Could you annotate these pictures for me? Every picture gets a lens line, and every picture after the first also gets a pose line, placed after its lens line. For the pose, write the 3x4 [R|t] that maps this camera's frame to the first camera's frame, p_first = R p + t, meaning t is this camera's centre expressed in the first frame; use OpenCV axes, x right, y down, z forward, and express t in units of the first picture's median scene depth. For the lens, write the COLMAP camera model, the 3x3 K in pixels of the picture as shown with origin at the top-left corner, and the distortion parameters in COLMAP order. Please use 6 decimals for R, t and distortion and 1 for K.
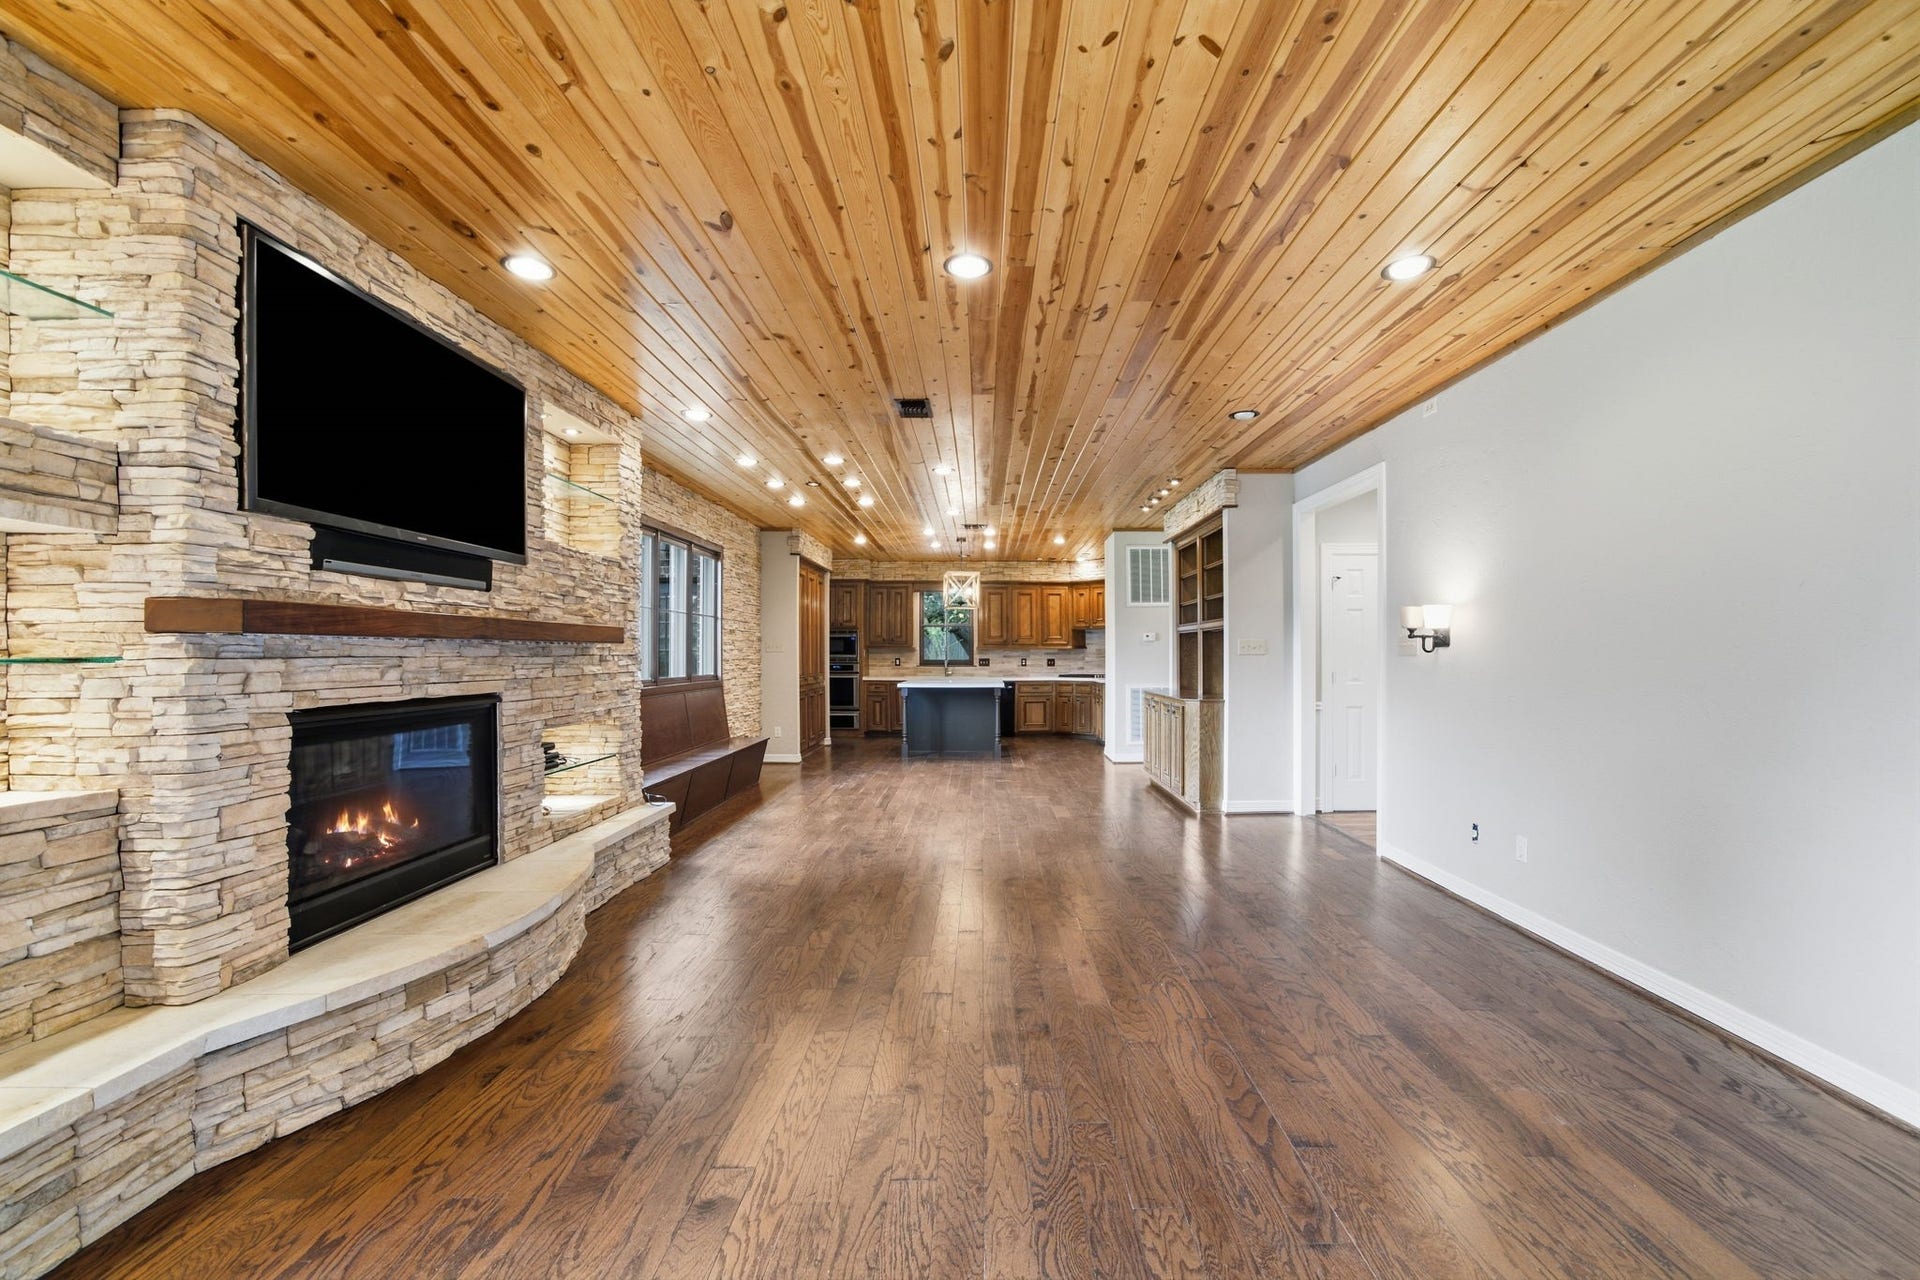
lens RADIAL K [[830.7, 0, 976.9], [0, 830.7, 650.8], [0, 0, 1]] dist [-0.000220, 0.000199]
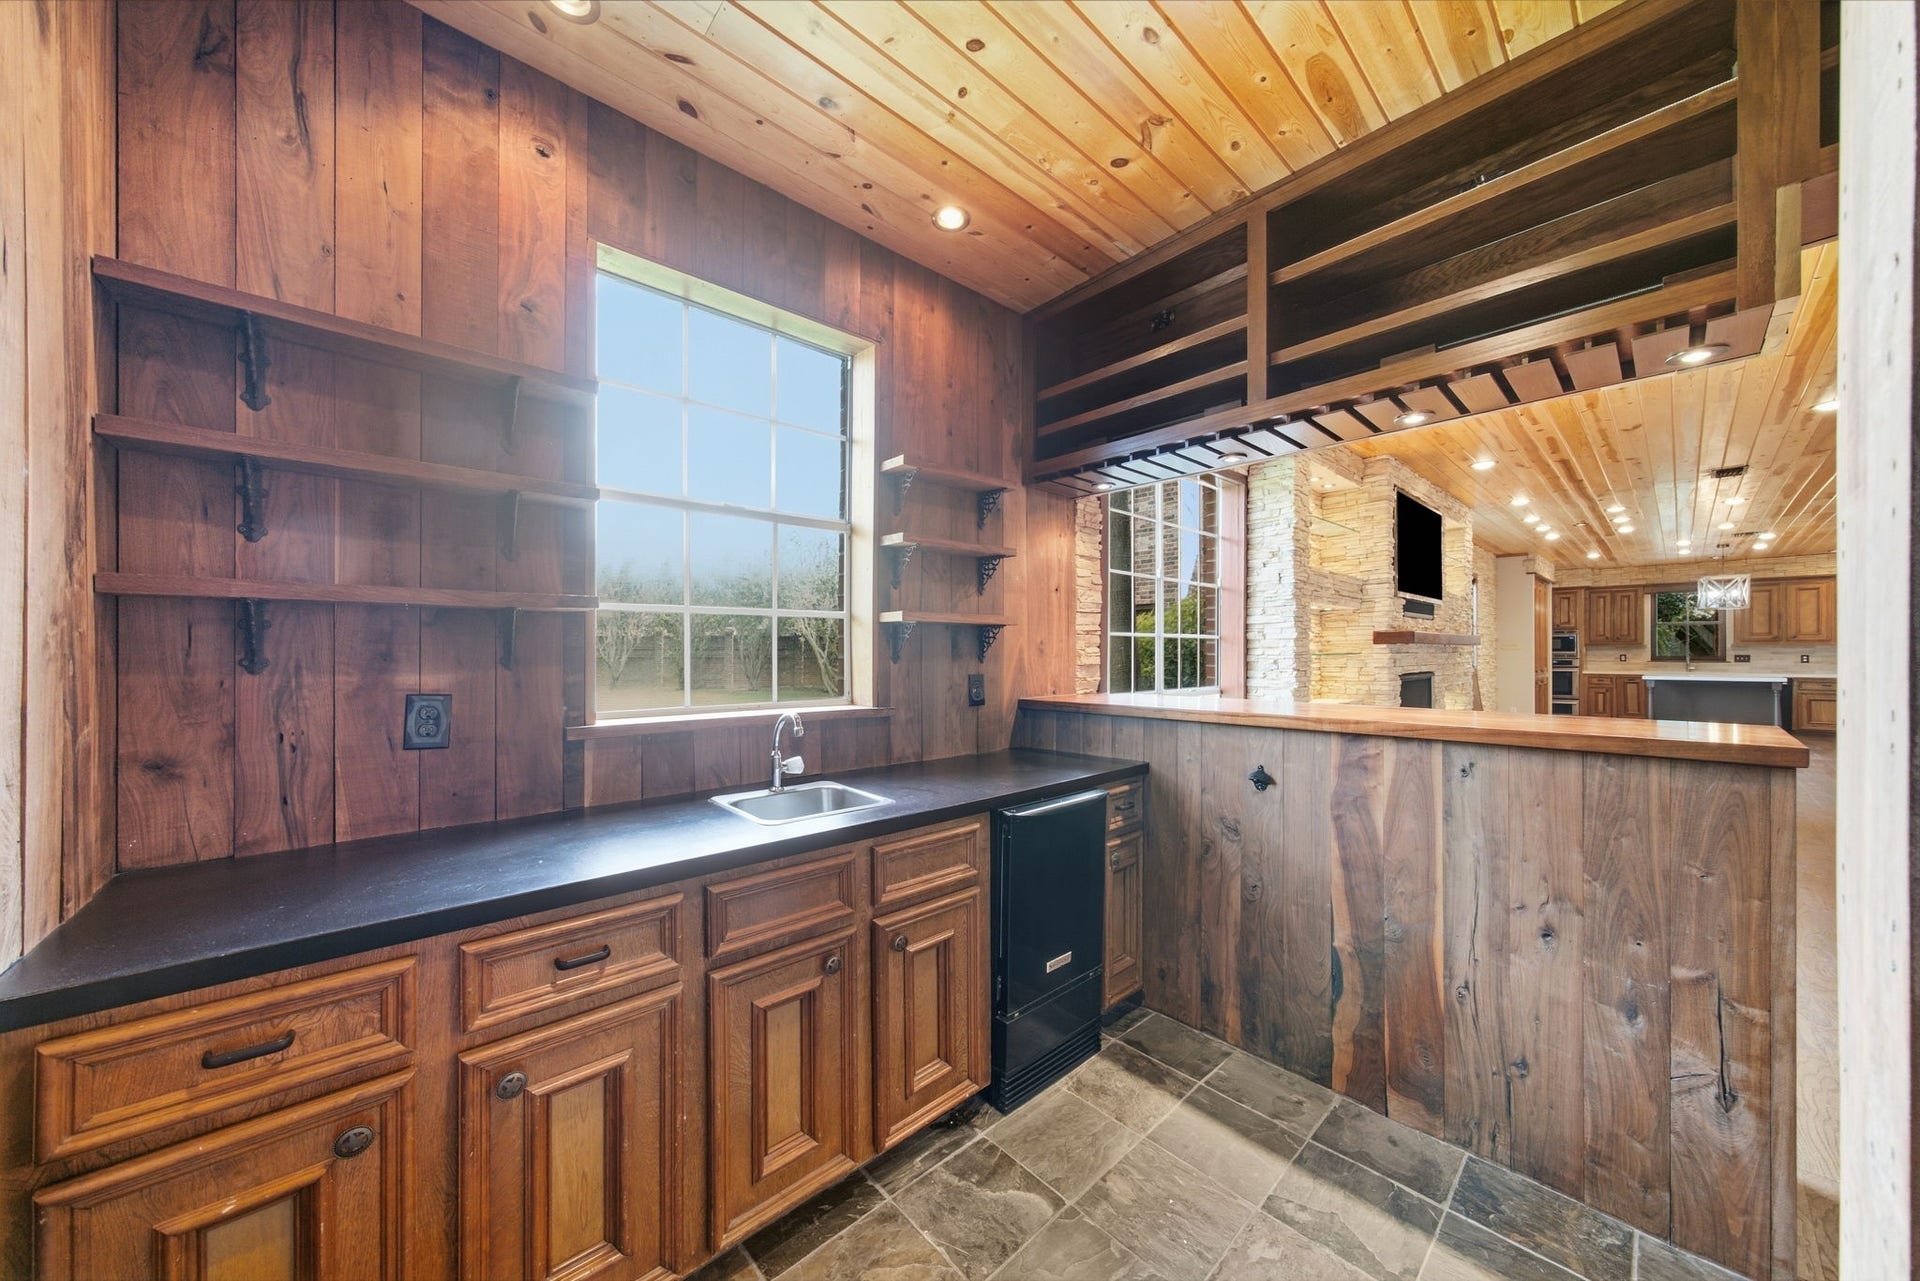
lens RADIAL K [[656.8, 0, 969.9], [0, 656.8, 656.5], [0, 0, 1]] dist [-0.001554, 0.000099]
pose [[0.681137, 0.003692, -0.732147, -0.055209], [0.004986, 0.999941, 0.009681, -0.001430], [0.732139, -0.010245, 0.681078, -0.272628]]
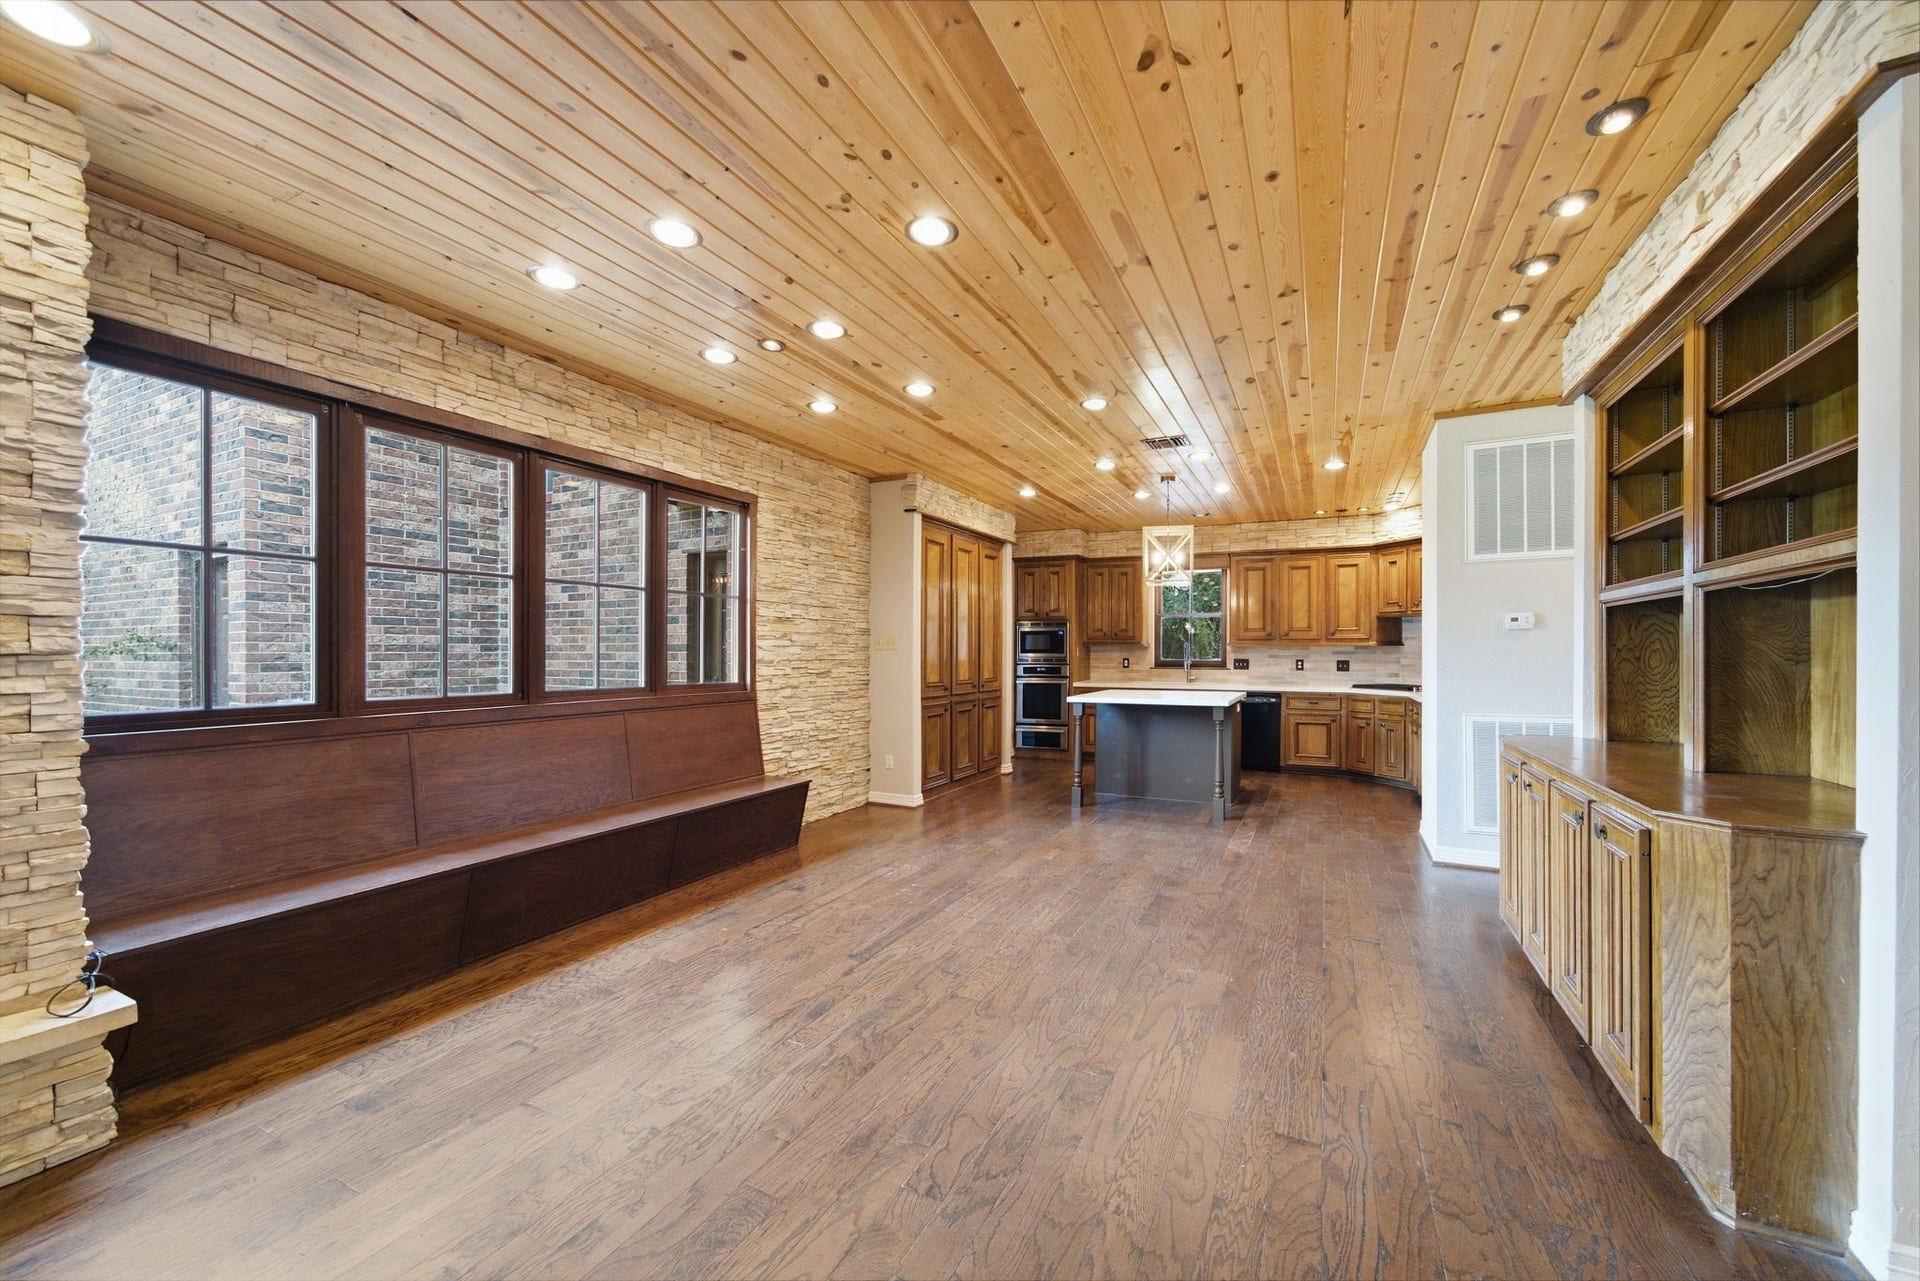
lens RADIAL K [[723.4, 0, 989.0], [0, 723.4, 652.6], [0, 0, 1]] dist [0.002738, 0.000221]
pose [[0.911036, 0.004868, -0.412297, 0.079544], [-0.002277, 0.999974, 0.006774, -0.000185], [0.412320, -0.005233, 0.911024, 0.386078]]
